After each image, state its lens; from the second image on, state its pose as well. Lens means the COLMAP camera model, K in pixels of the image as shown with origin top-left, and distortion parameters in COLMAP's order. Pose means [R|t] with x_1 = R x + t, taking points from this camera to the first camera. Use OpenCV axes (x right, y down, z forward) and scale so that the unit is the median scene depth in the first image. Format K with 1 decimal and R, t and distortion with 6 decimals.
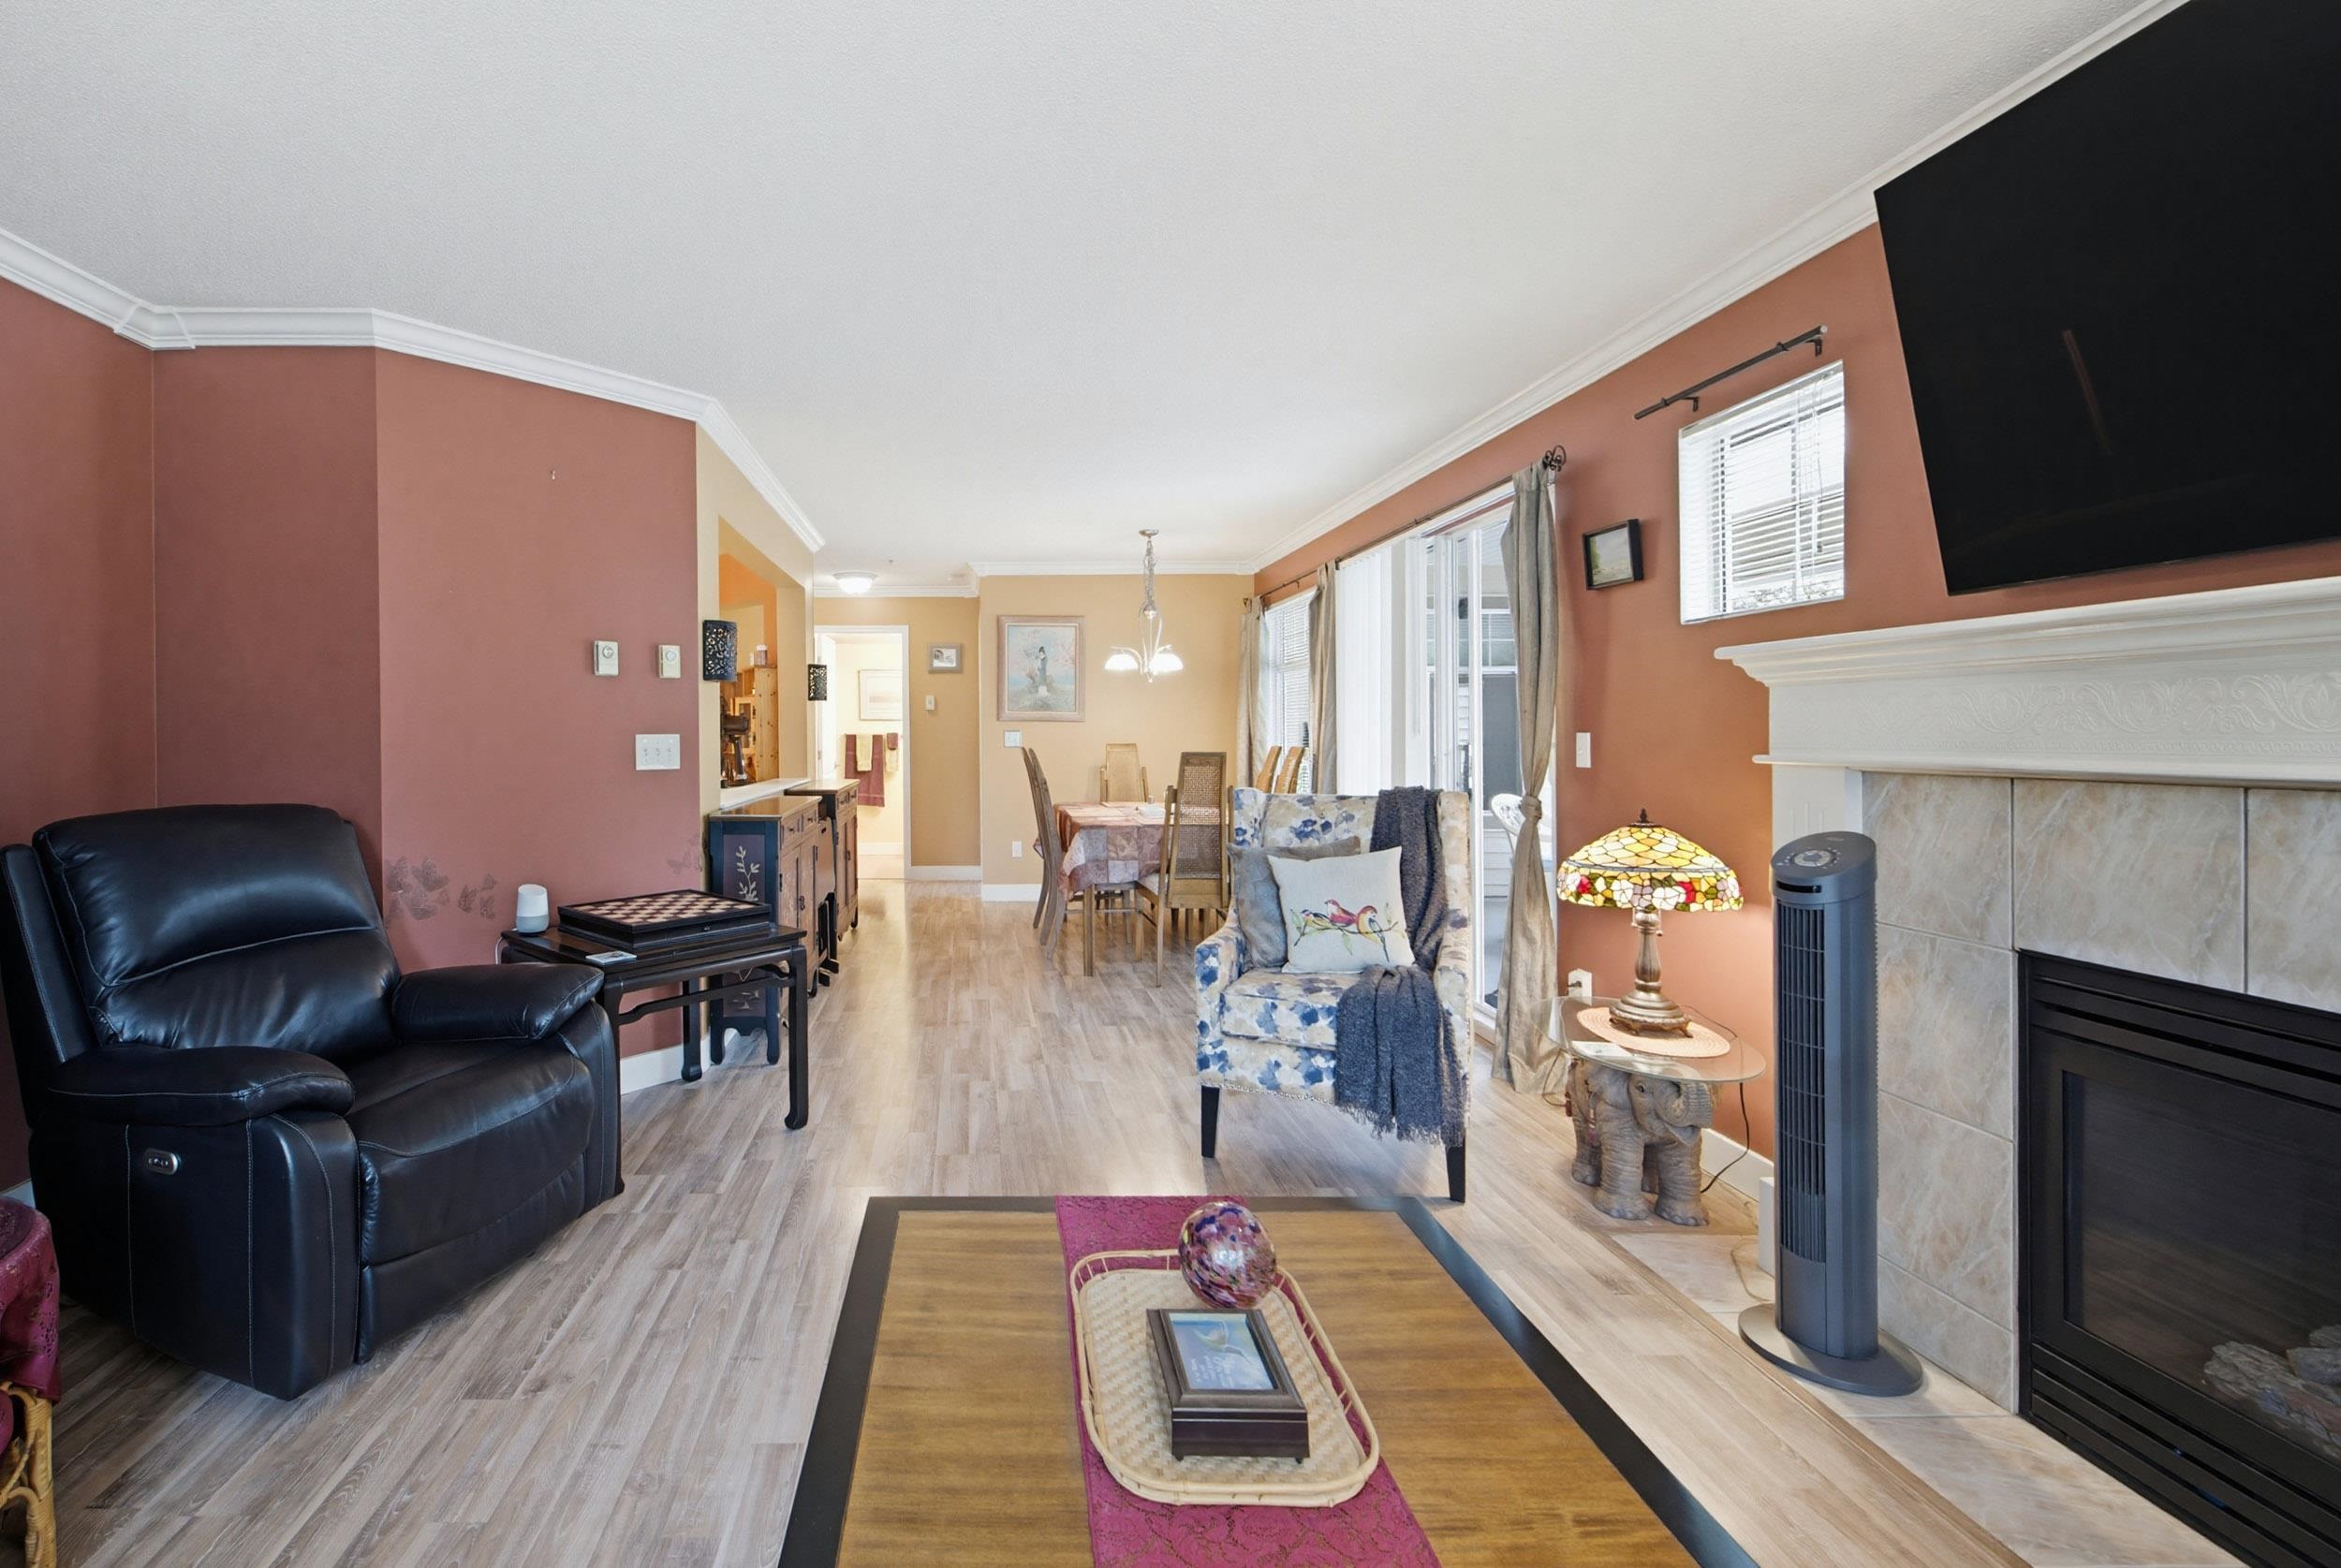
lens RADIAL K [[1049.0, 0, 968.2], [0, 1049.0, 733.8], [0, 0, 1]] dist [-0.000404, -0.000693]
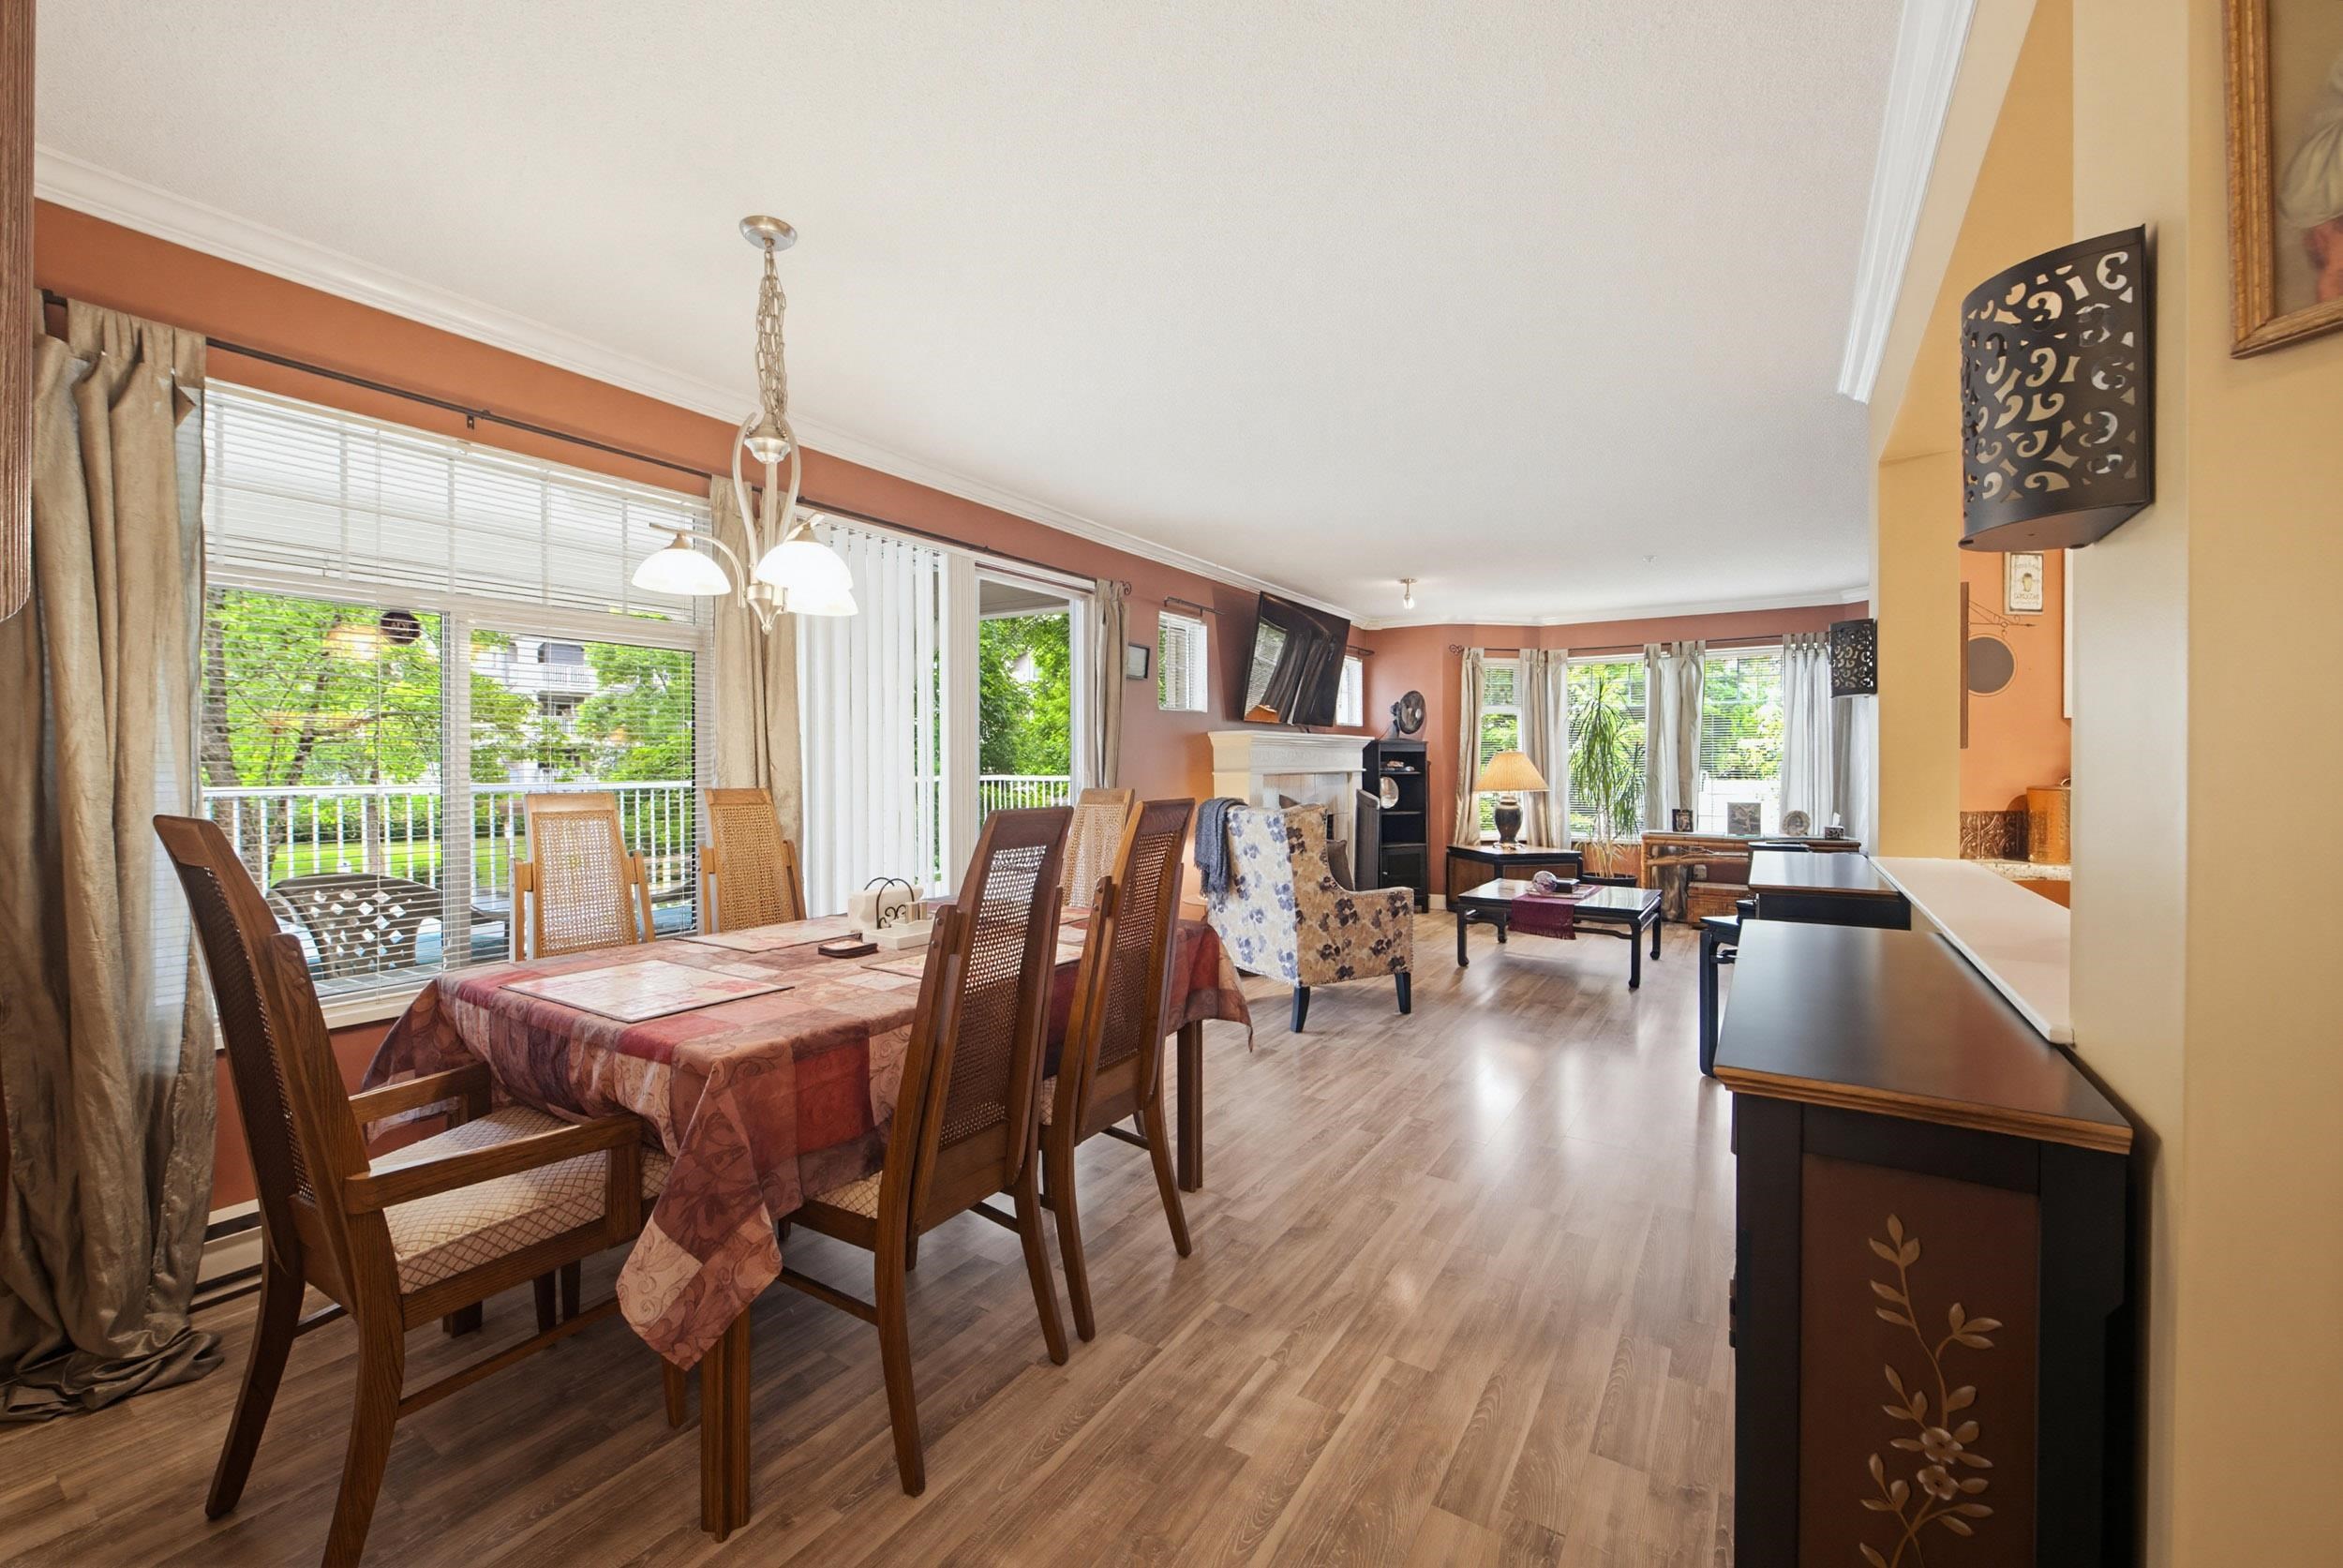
lens RADIAL K [[943.4, 0, 1126.5], [0, 943.4, 772.2], [0, 0, 1]] dist [-0.001499, -0.000502]
pose [[-0.836551, -0.001185, 0.547888, -0.223676], [0.004132, 0.999956, 0.008472, 0.000144], [-0.547874, 0.009351, -0.836509, 2.239565]]
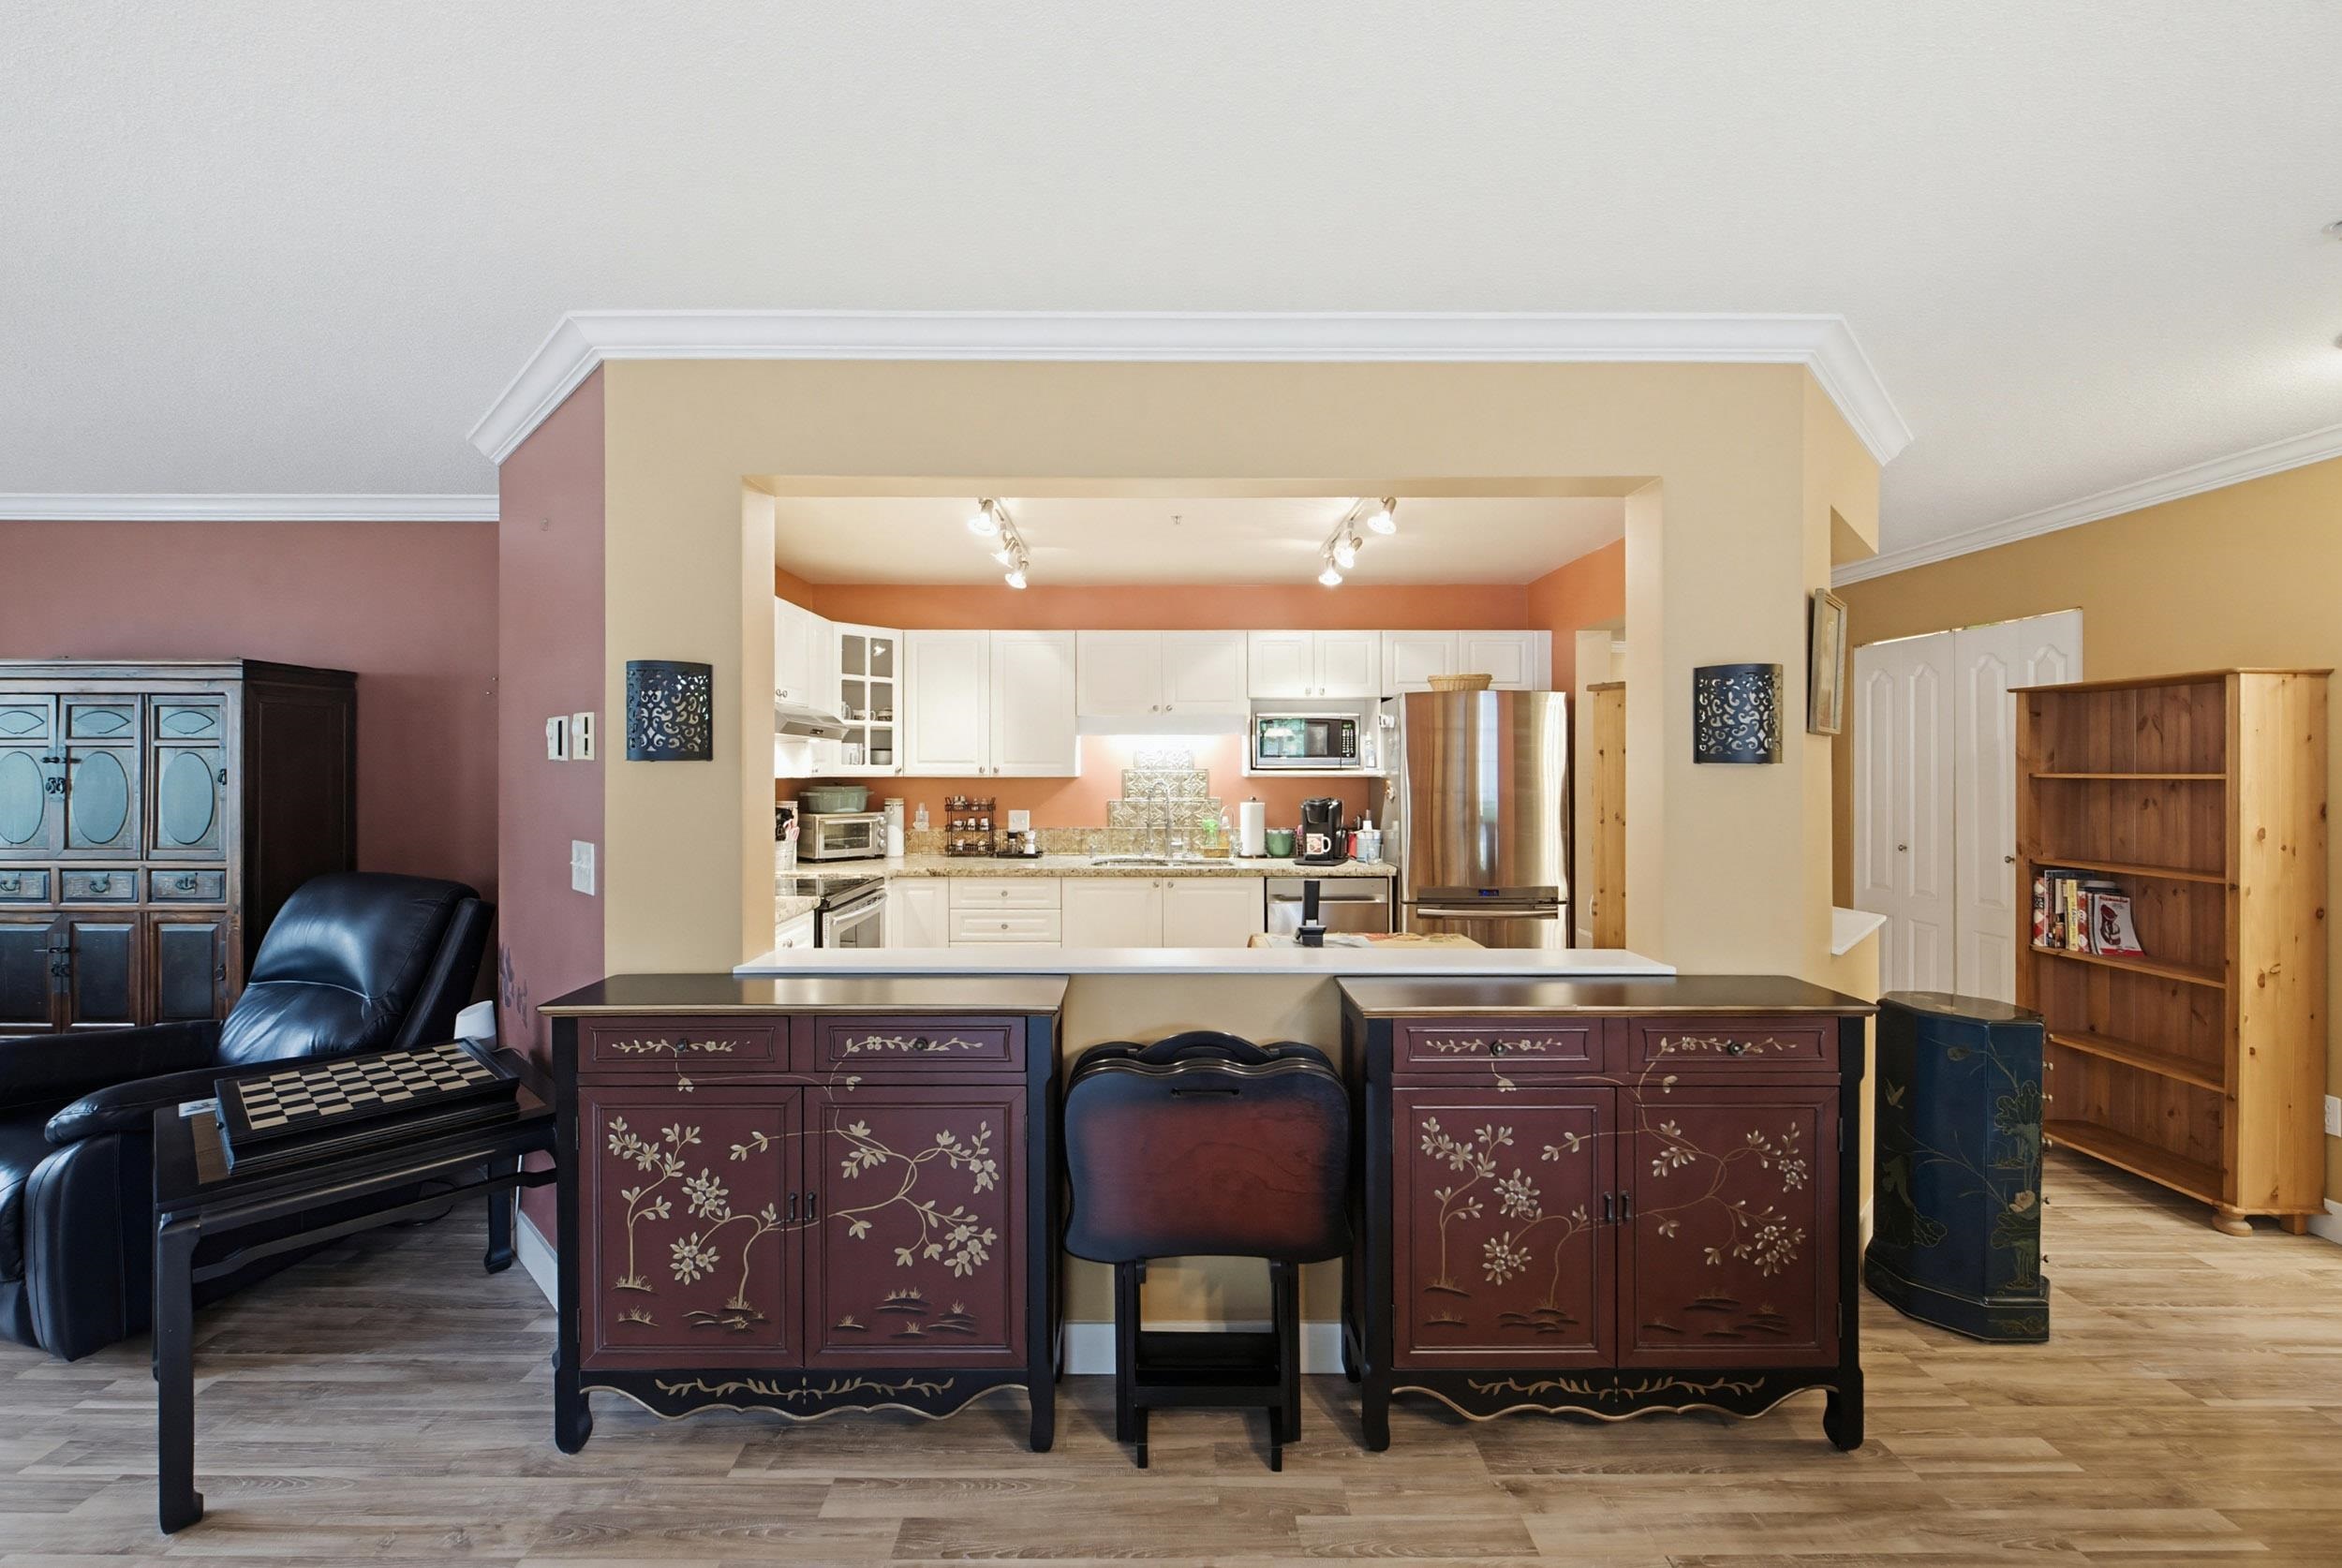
lens RADIAL K [[941.1, 0, 1152.6], [0, 941.1, 768.7], [0, 0, 1]] dist [0.000084, -0.000342]
pose [[0.024388, 0.002911, -0.999698, 0.327380], [-0.004600, 0.999986, 0.002800, -0.055644], [0.999692, 0.004530, 0.024401, 1.488493]]
